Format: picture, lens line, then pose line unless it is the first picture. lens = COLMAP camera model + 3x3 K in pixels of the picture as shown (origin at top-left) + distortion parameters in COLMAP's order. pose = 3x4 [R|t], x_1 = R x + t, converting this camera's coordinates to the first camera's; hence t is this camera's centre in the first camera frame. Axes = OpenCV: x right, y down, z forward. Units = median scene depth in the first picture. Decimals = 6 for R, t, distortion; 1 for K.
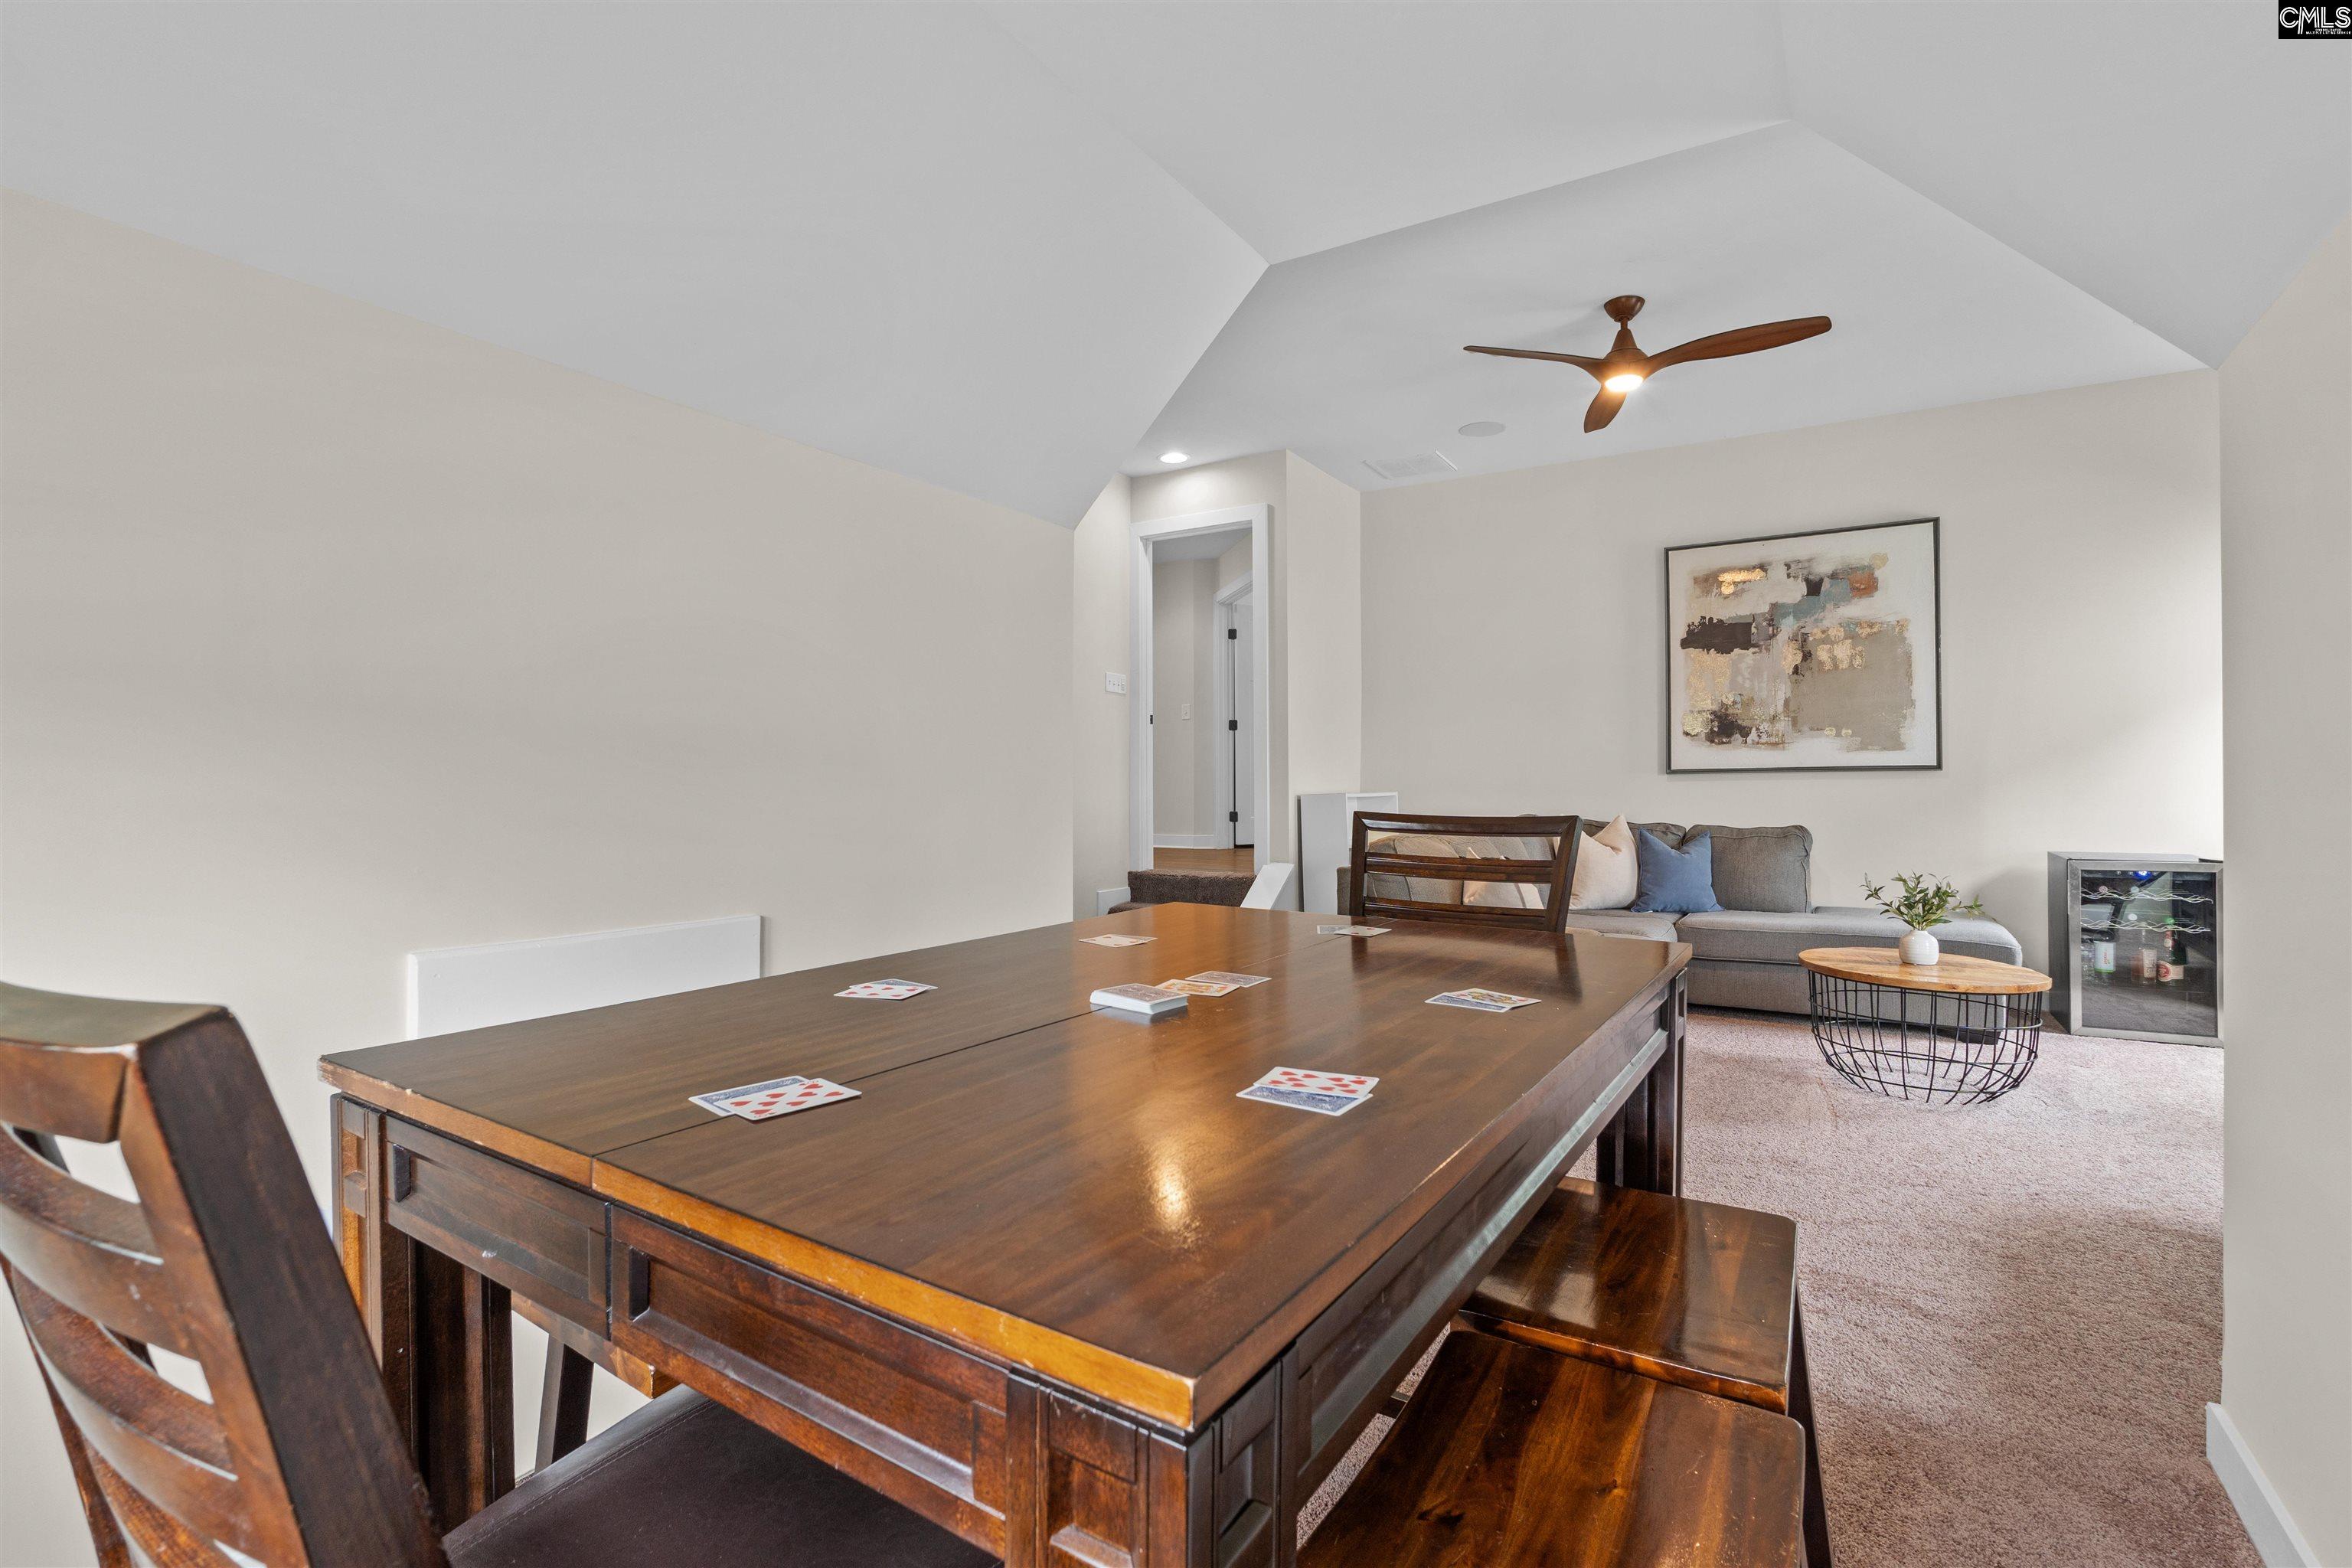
lens RADIAL K [[1077.1, 0, 1166.6], [0, 1077.1, 788.4], [0, 0, 1]] dist [-0.012917, 0.000127]
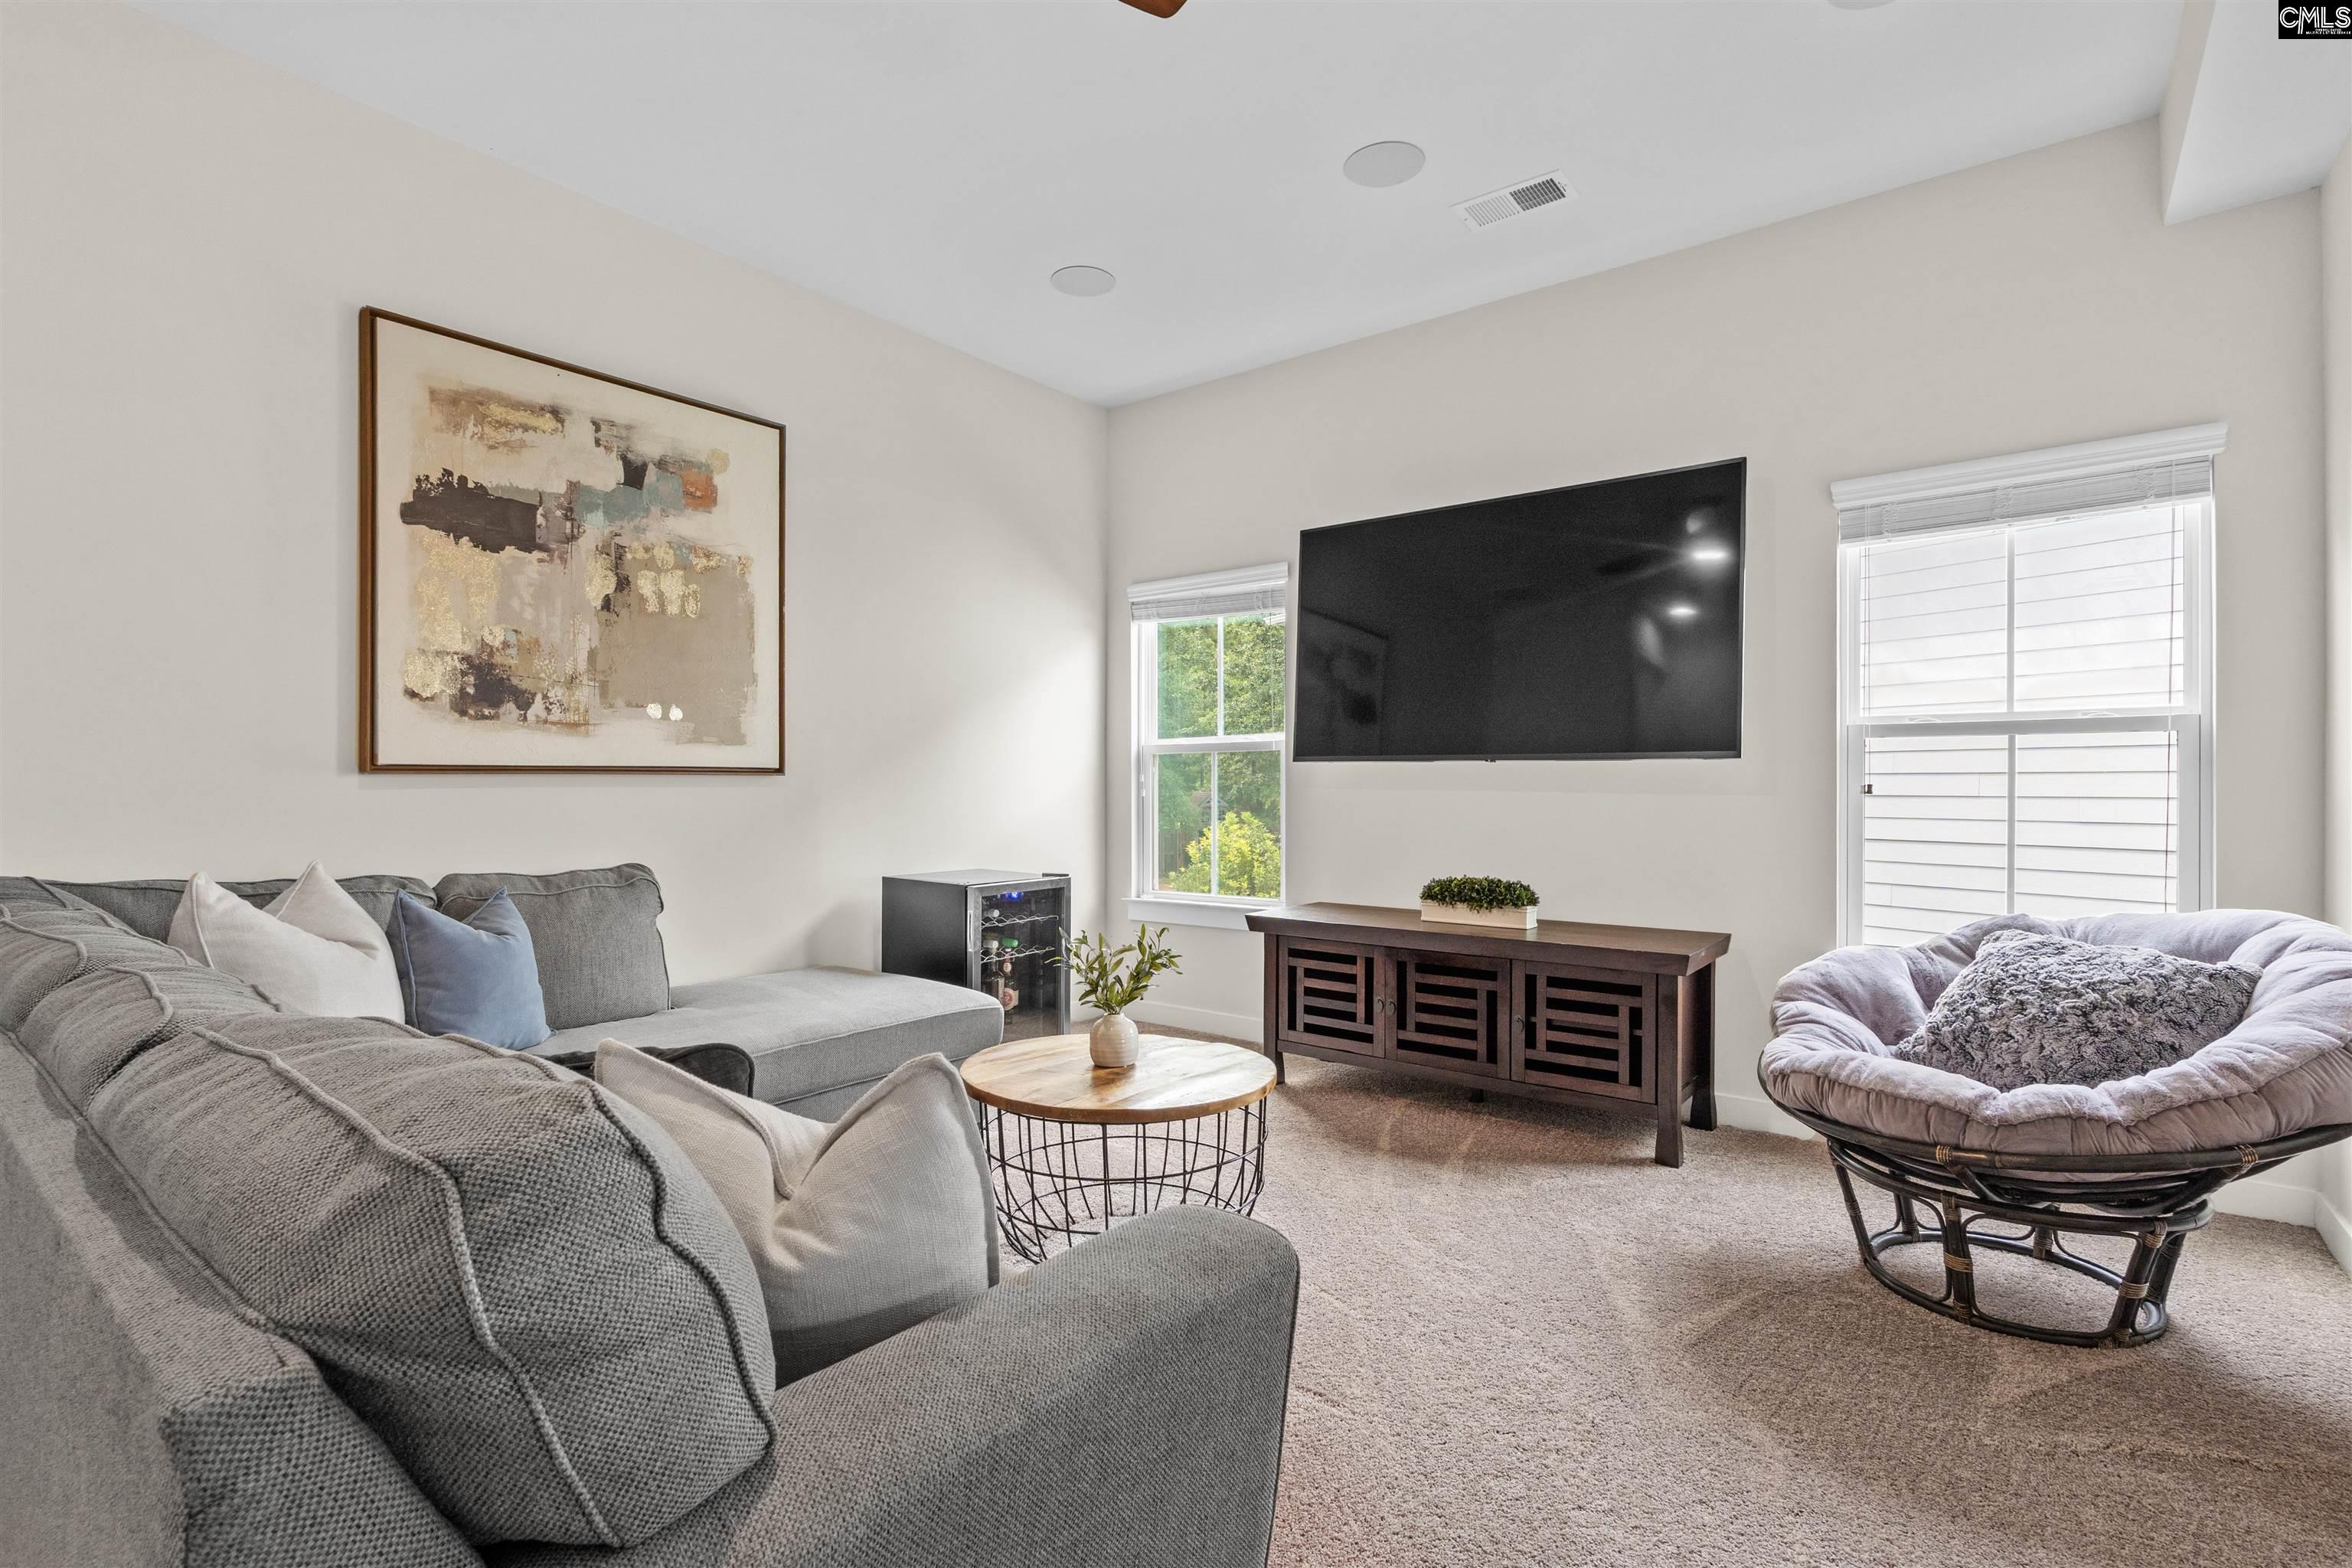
lens RADIAL K [[1077.1, 0, 1167.3], [0, 1077.1, 795.7], [0, 0, 1]] dist [-0.012917, 0.000127]
pose [[0.107256, -0.004079, 0.994223, 0.024037], [-0.001203, 0.999990, 0.004233, -0.005994], [-0.994231, -0.001650, 0.107250, 0.622016]]
